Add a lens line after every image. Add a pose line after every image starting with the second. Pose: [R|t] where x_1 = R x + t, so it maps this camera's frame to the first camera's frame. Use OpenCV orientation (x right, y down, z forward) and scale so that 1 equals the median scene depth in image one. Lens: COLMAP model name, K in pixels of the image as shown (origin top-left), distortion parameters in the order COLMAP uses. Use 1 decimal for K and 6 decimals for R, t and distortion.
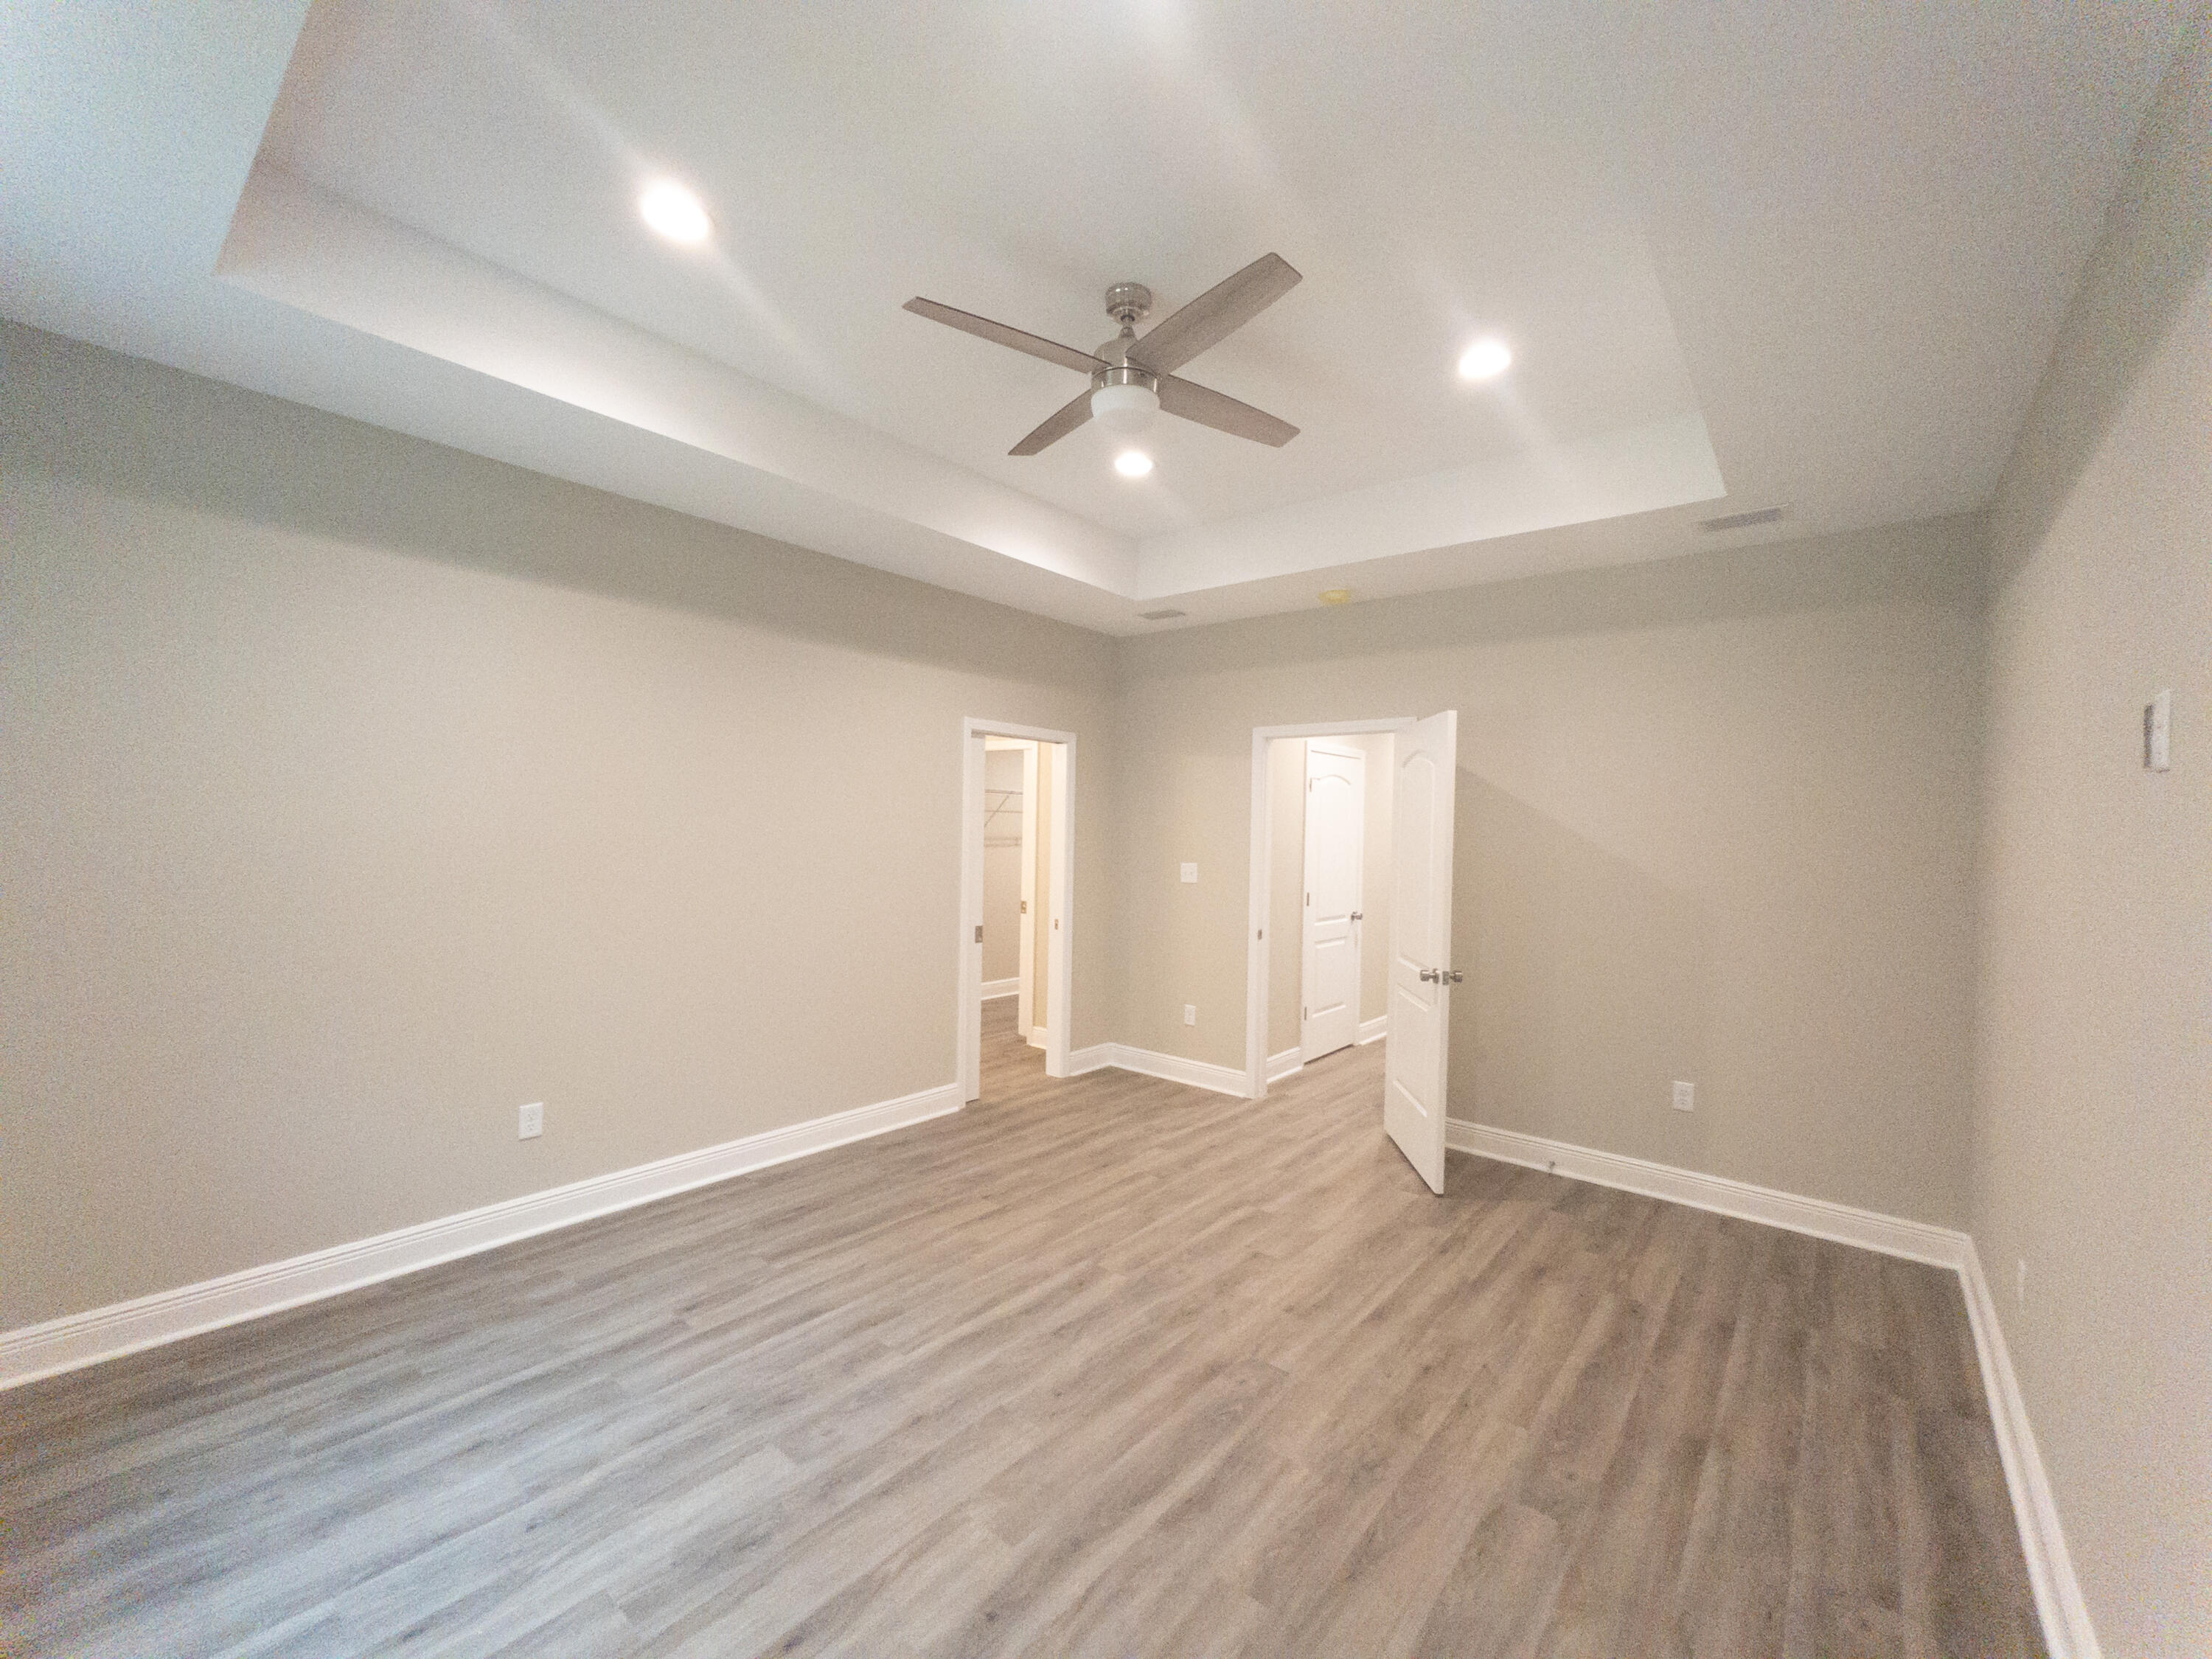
lens RADIAL K [[895.4, 0, 1109.1], [0, 895.4, 833.5], [0, 0, 1]] dist [-0.014696, 0.007868]
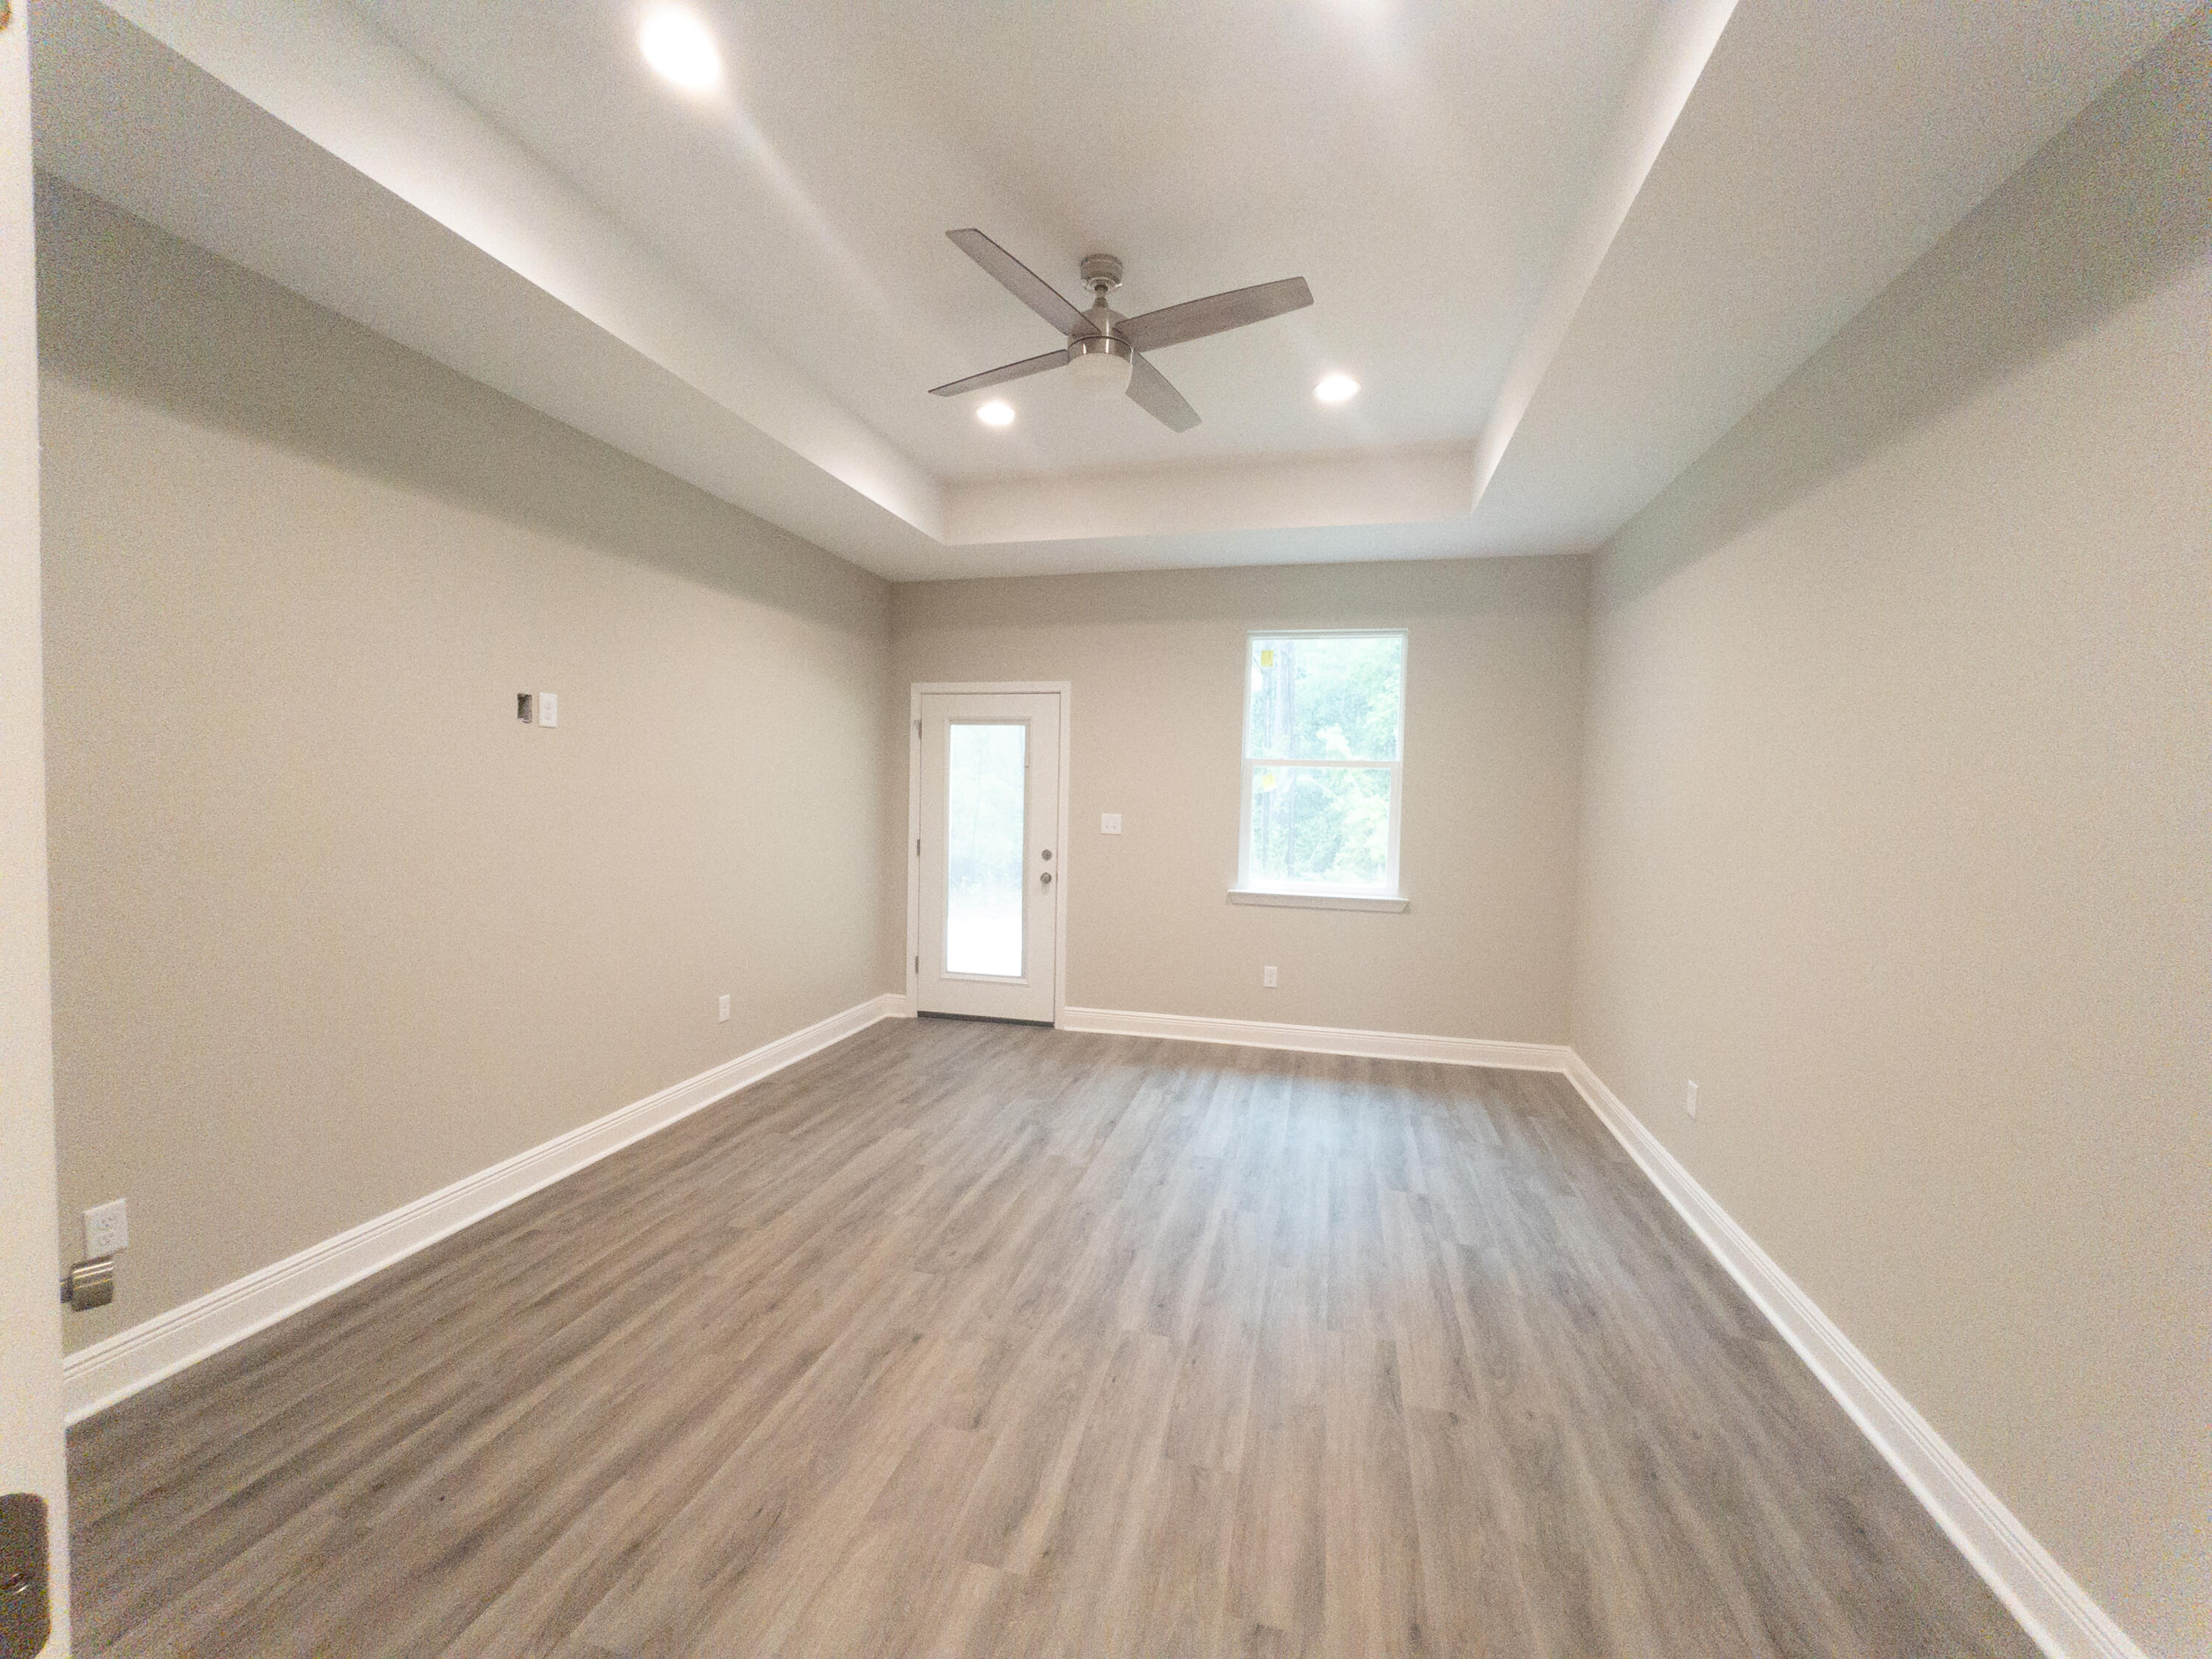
lens RADIAL K [[895.4, 0, 1109.1], [0, 895.4, 833.5], [0, 0, 1]] dist [-0.014696, 0.007868]
pose [[-0.898881, -0.021769, -0.437652, 0.455432], [-0.045730, 0.997972, 0.044285, 0.019334], [0.435801, 0.059821, -0.898053, 1.971316]]
